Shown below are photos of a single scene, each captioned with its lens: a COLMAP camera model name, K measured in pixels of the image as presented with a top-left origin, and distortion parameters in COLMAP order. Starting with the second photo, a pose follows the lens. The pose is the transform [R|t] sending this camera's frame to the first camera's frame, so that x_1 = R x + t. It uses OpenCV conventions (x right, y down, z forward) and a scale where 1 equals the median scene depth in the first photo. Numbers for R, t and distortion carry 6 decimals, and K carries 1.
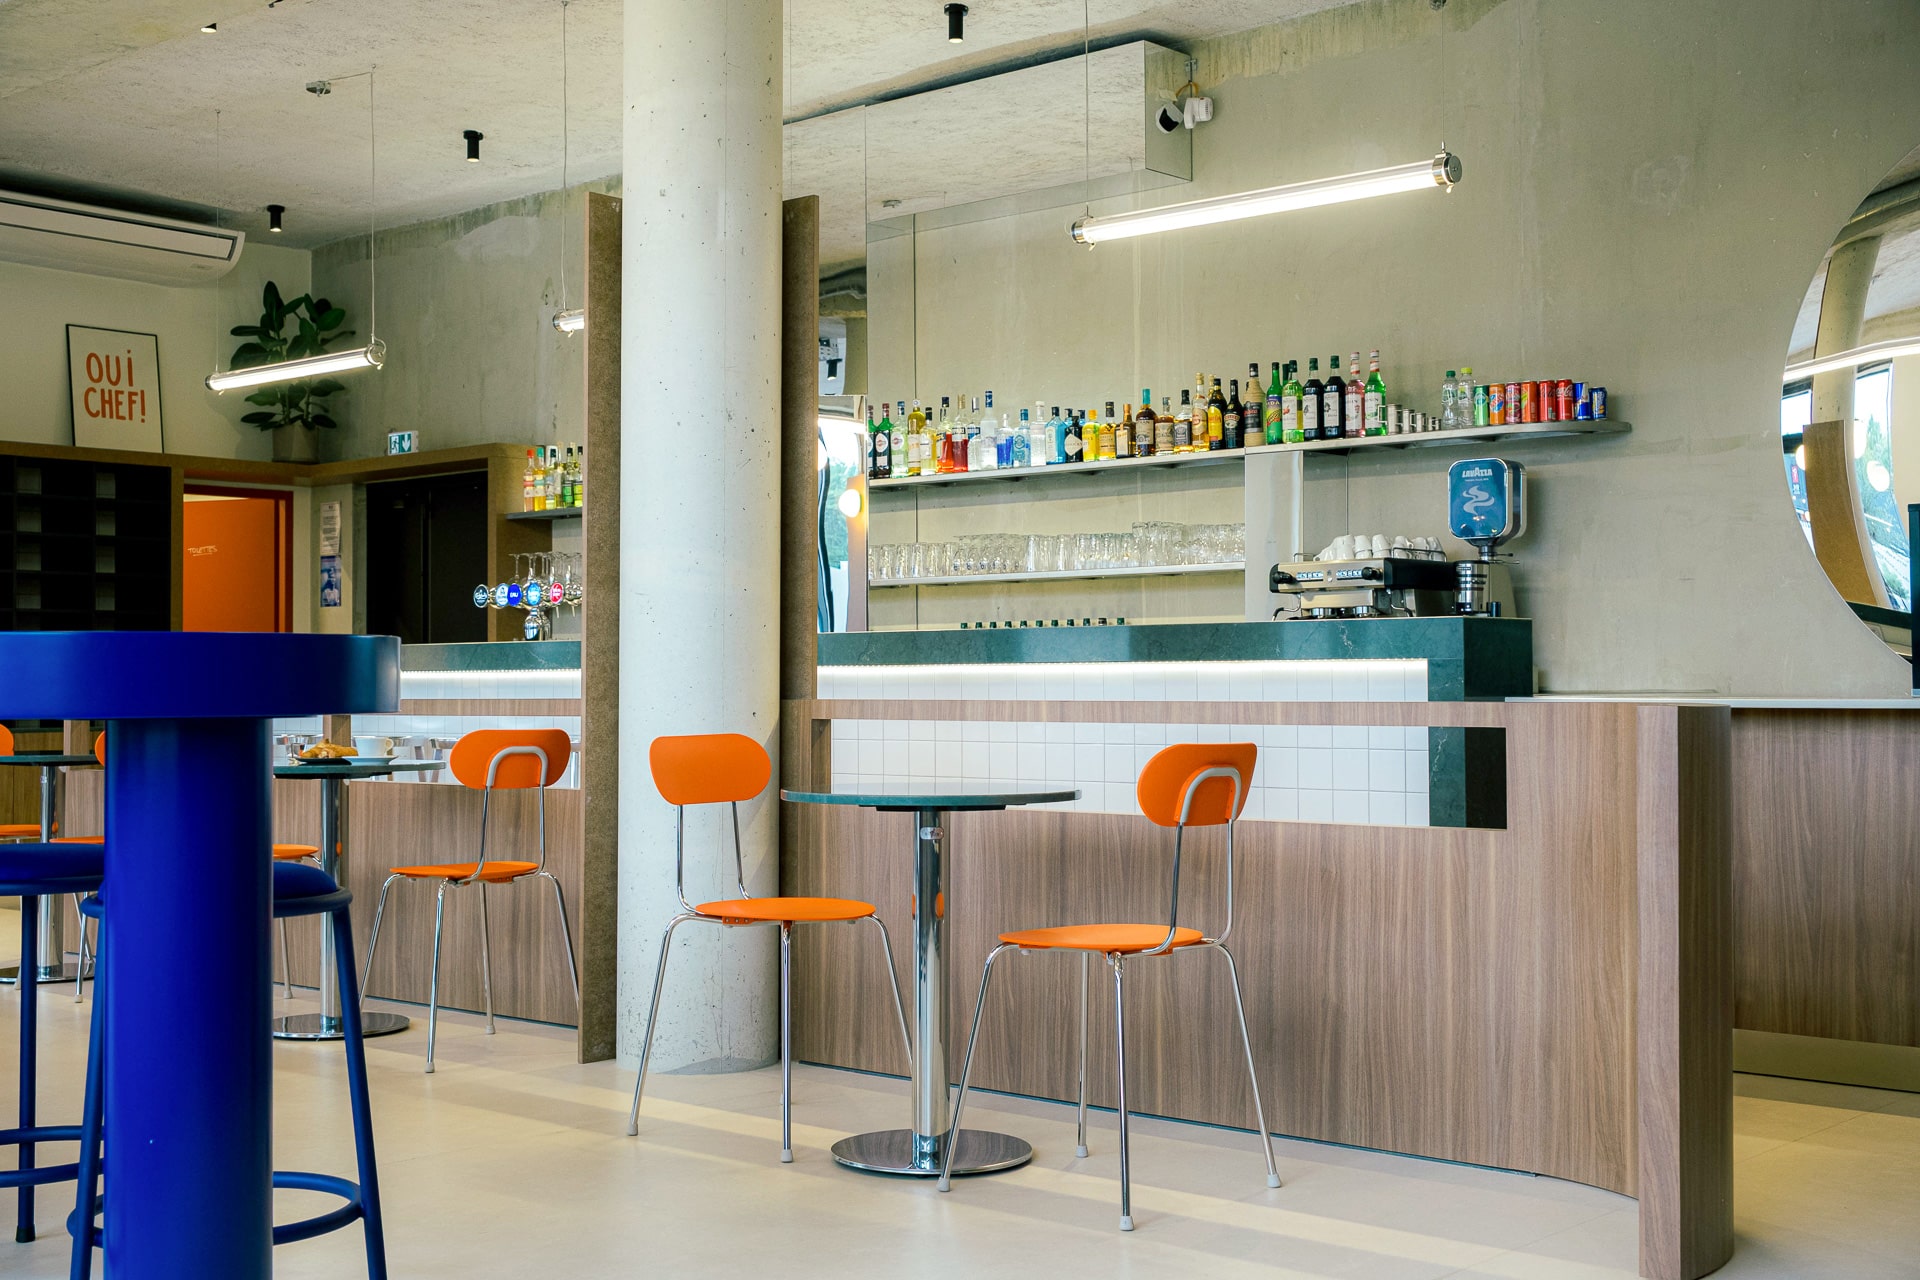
lens RADIAL K [[2205.6, 0, 961.2], [0, 2205.6, 635.4], [0, 0, 1]] dist [-0.023922, 0.000000]
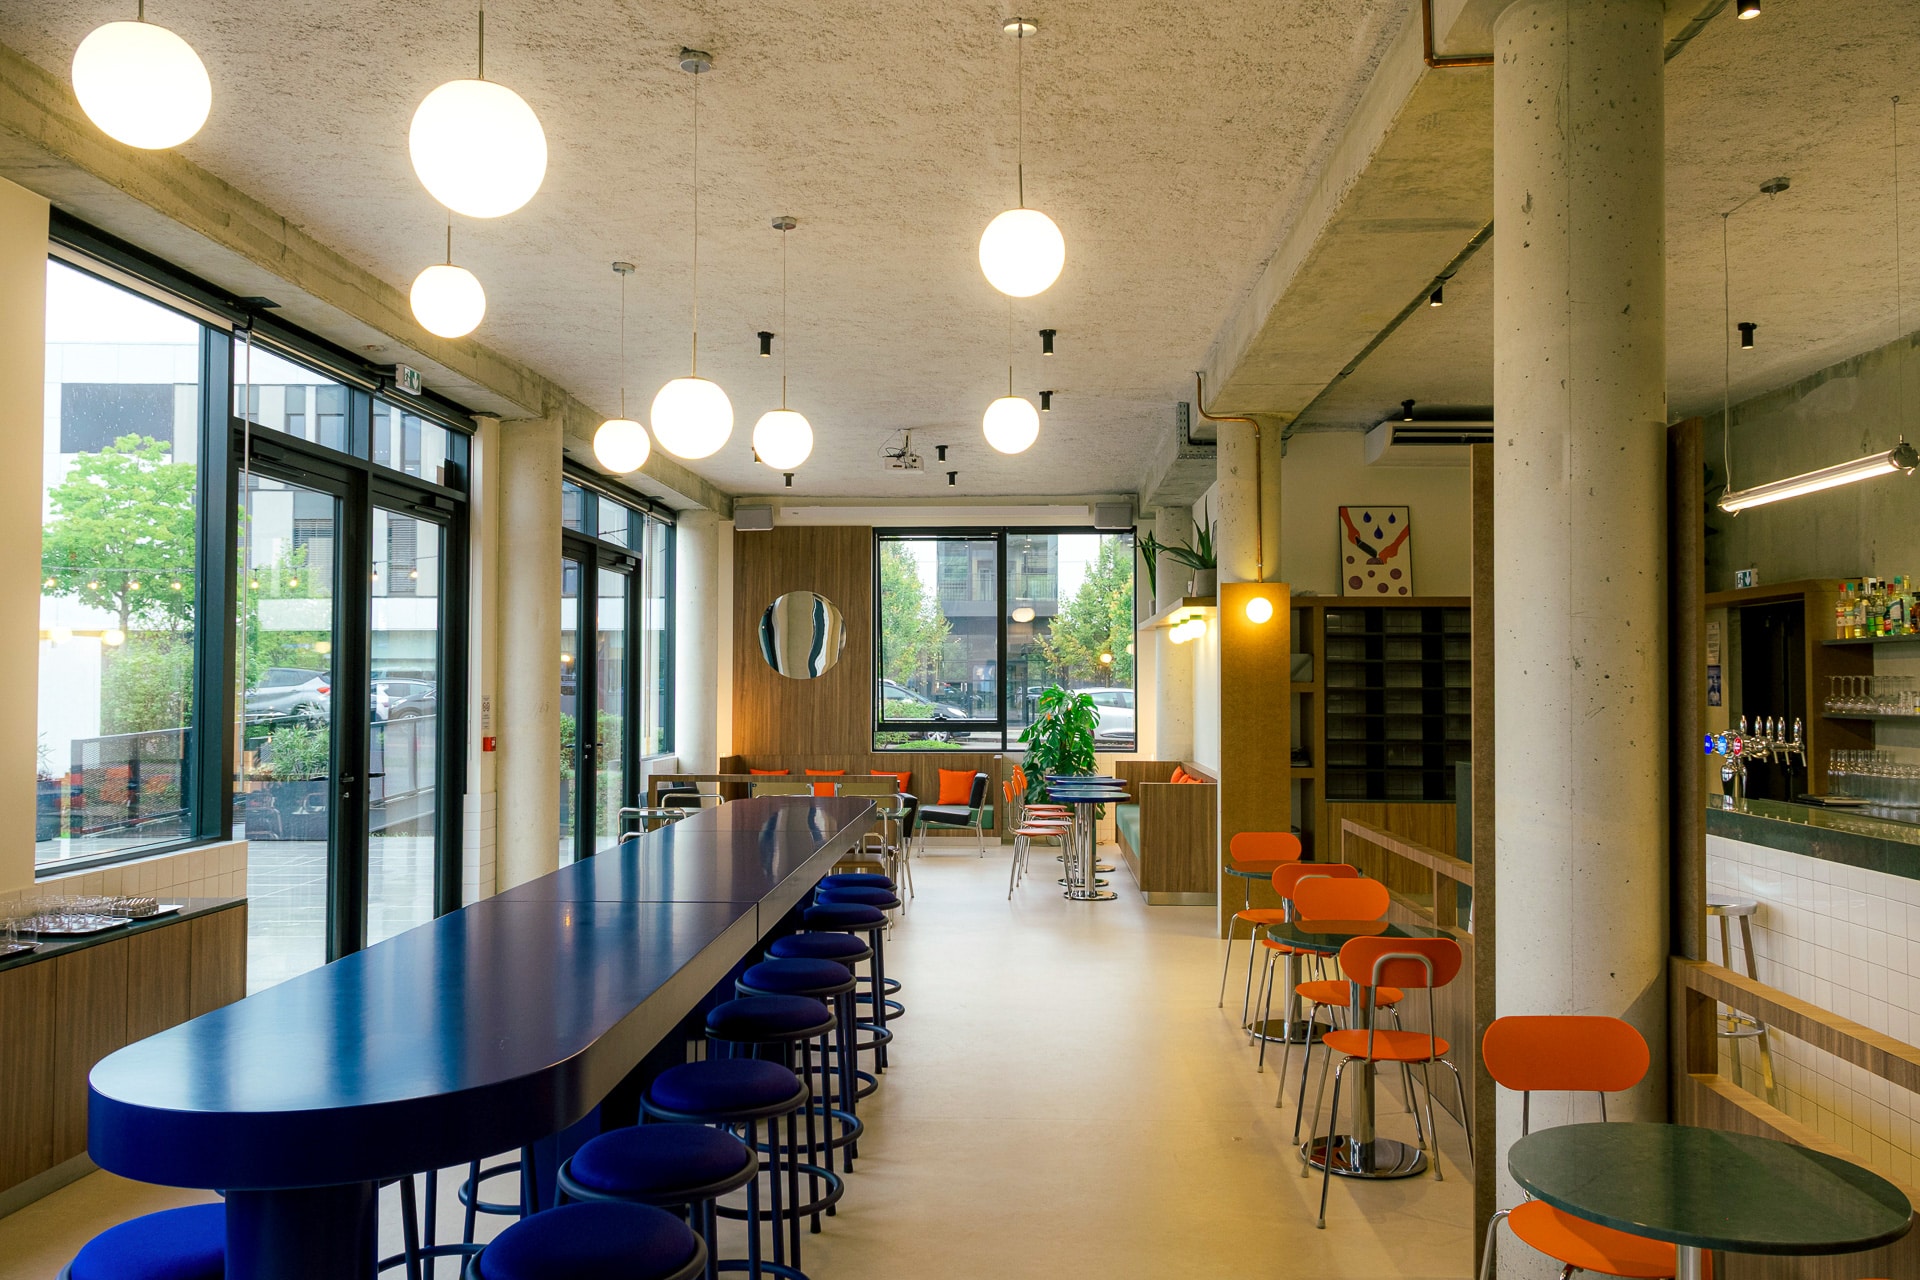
lens RADIAL K [[1462.0, 0, 957.3], [0, 1462.0, 633.4], [0, 0, 1]] dist [0.000436, -0.001679]
pose [[0.614002, -0.020972, -0.789026, 0.116173], [0.008134, 0.999762, -0.020245, -0.046091], [0.789263, 0.006013, 0.614027, 0.171352]]
